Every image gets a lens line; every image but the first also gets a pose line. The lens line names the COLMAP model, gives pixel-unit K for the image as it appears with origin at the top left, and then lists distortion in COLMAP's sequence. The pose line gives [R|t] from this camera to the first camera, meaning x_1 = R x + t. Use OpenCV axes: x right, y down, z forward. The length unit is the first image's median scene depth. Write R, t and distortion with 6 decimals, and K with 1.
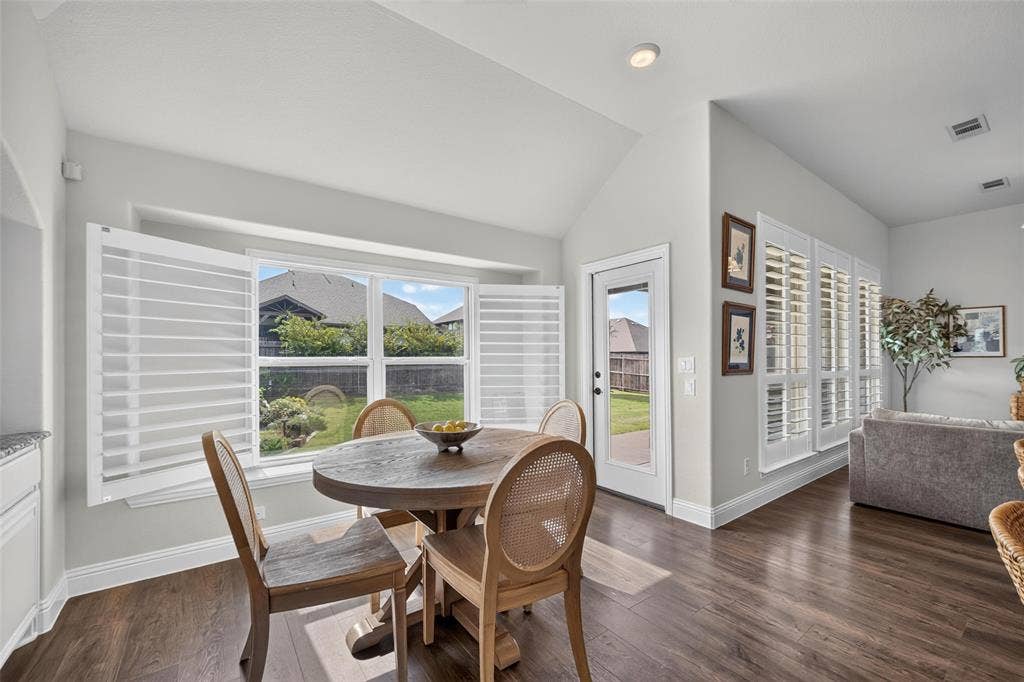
lens RADIAL K [[419.5, 0, 518.9], [0, 419.5, 356.8], [0, 0, 1]] dist [0.011711, 0.000538]
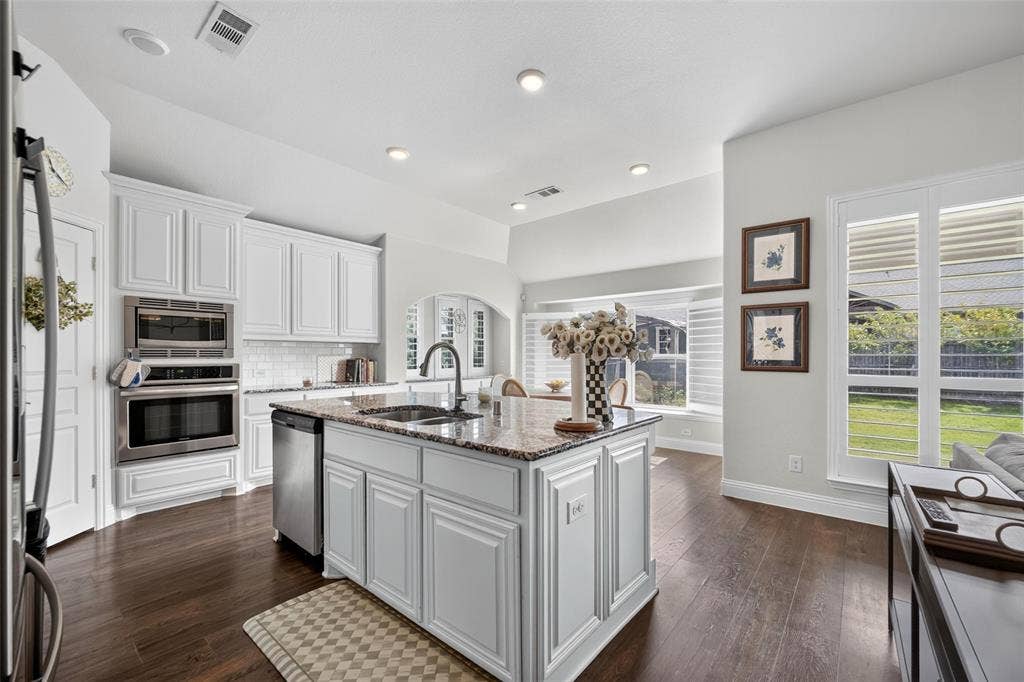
lens RADIAL K [[404.7, 0, 512.4], [0, 404.7, 348.9], [0, 0, 1]] dist [-0.002928, -0.000174]
pose [[0.215014, -0.010126, -0.976558, 1.098544], [-0.000213, 0.999946, -0.010416, -0.002130], [0.976611, 0.002448, 0.215000, 0.117442]]
